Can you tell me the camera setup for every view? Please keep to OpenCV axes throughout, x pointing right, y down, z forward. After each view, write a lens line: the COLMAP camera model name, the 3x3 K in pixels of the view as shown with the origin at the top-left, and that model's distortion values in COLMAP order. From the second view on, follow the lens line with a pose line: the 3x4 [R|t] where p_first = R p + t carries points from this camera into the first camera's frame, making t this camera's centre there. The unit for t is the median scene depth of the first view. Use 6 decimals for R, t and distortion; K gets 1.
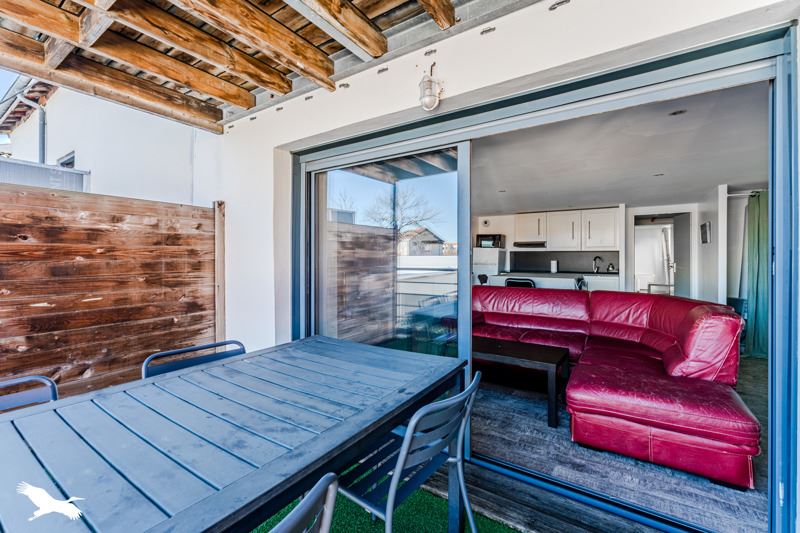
lens RADIAL K [[337.2, 0, 398.1], [0, 337.2, 257.1], [0, 0, 1]] dist [0.001311, 0.000173]
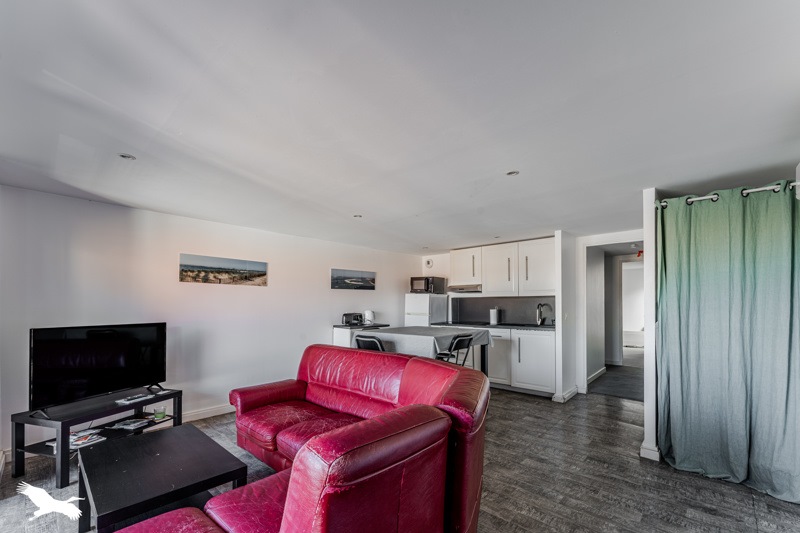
lens RADIAL K [[342.2, 0, 403.0], [0, 342.2, 302.0], [0, 0, 1]] dist [0.001808, 0.000368]
pose [[0.991347, -0.006441, -0.131112, 0.357872], [0.005647, 0.999963, -0.006429, -0.002379], [0.131148, 0.005633, 0.991347, 0.191626]]
